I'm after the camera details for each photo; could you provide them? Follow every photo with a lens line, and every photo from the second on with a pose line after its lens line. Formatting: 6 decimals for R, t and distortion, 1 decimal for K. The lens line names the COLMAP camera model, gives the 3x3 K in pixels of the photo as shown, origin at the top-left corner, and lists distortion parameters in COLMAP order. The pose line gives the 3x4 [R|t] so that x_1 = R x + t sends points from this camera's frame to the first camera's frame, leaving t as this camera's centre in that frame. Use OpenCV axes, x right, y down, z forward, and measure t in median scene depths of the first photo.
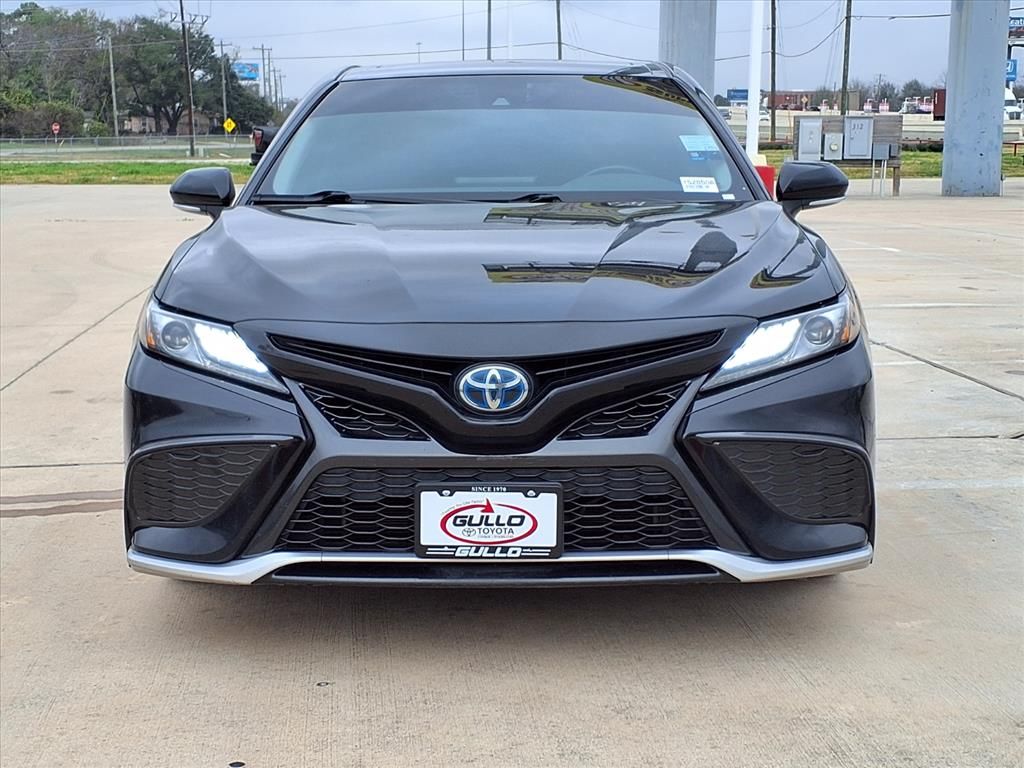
lens RADIAL K [[1379.0, 0, 519.7], [0, 1379.0, 383.1], [0, 0, 1]] dist [0.251343, -0.777819]
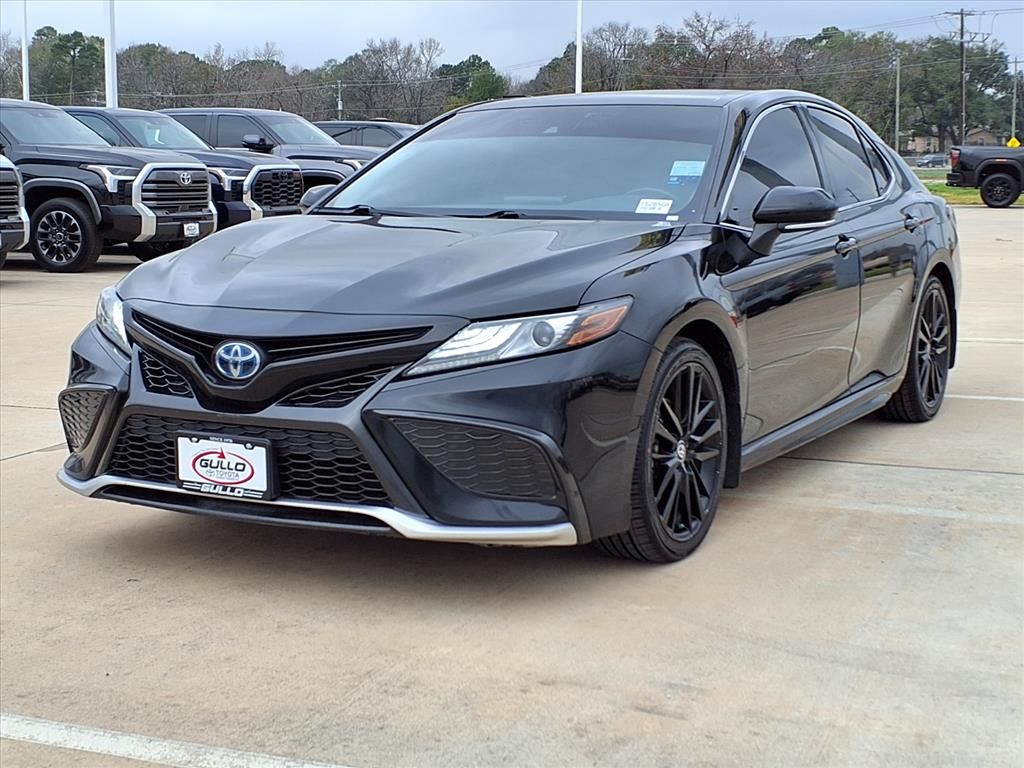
lens RADIAL K [[1379.0, 0, 519.7], [0, 1379.0, 383.1], [0, 0, 1]] dist [0.251343, -0.777819]
pose [[0.907070, 0.074544, -0.414328, 0.737191], [-0.080225, 0.996770, 0.003703, -0.000789], [0.413266, 0.029880, 0.910120, -0.039652]]
